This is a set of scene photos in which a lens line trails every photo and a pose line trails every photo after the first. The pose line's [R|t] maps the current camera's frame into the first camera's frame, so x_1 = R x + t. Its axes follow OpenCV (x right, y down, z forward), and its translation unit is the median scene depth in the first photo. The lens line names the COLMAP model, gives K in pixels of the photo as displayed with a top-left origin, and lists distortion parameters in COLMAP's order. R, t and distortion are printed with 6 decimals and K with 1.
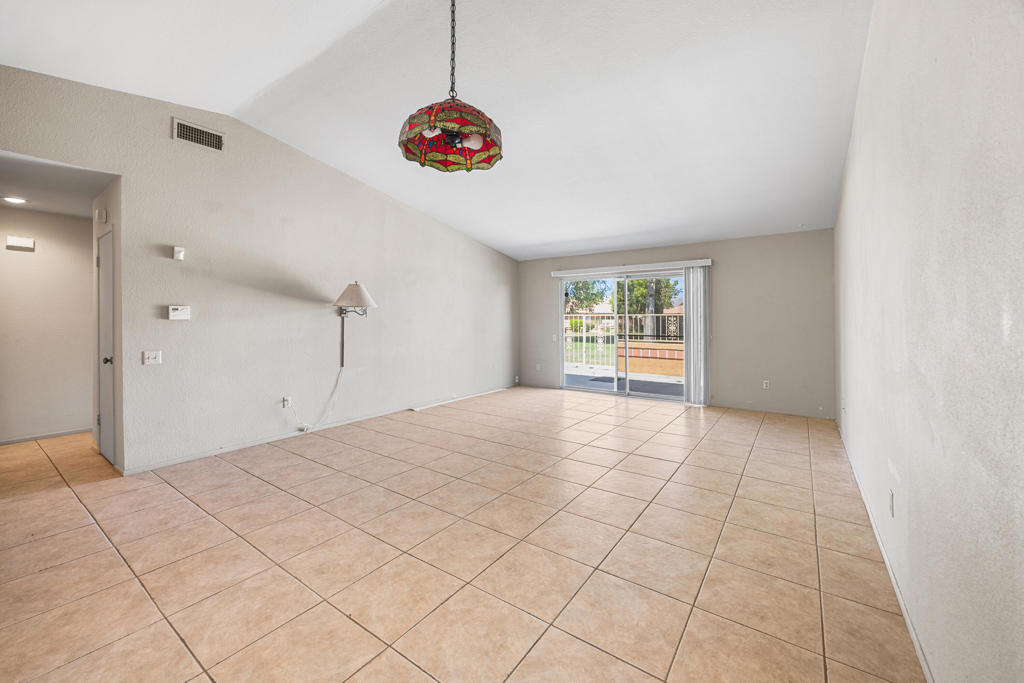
lens RADIAL K [[398.7, 0, 514.5], [0, 398.7, 320.4], [0, 0, 1]] dist [-0.002090, -0.000662]
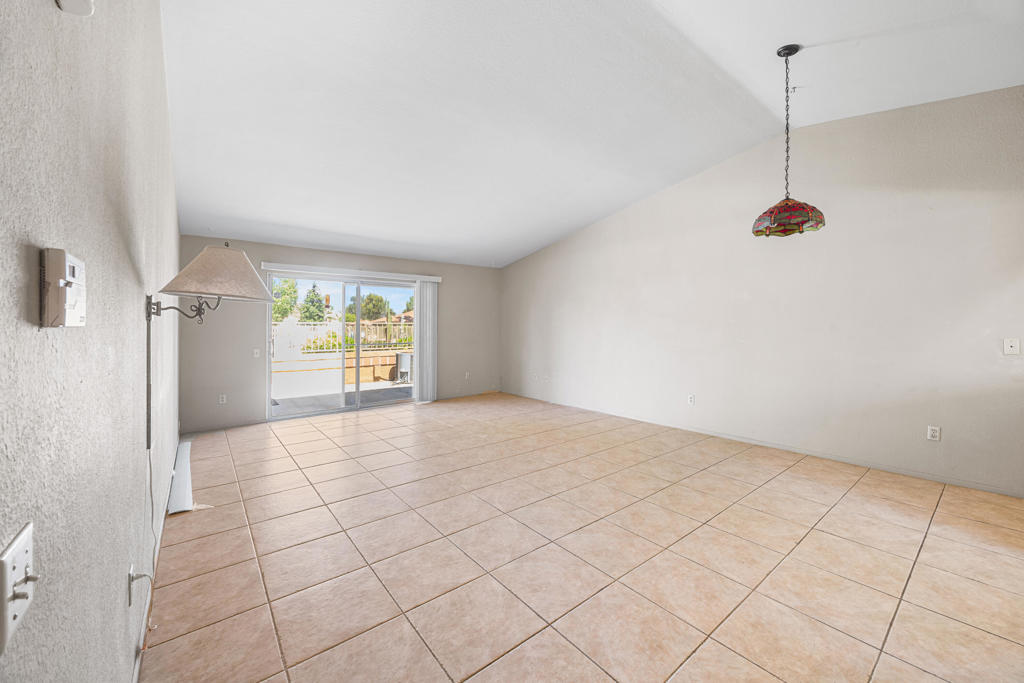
lens RADIAL K [[395.6, 0, 509.4], [0, 395.6, 330.5], [0, 0, 1]] dist [-0.000419, -0.000092]
pose [[0.283693, -0.007512, 0.958886, -1.054724], [0.005513, 0.999966, 0.006203, 0.001101], [-0.958899, 0.003527, 0.283725, 0.827410]]
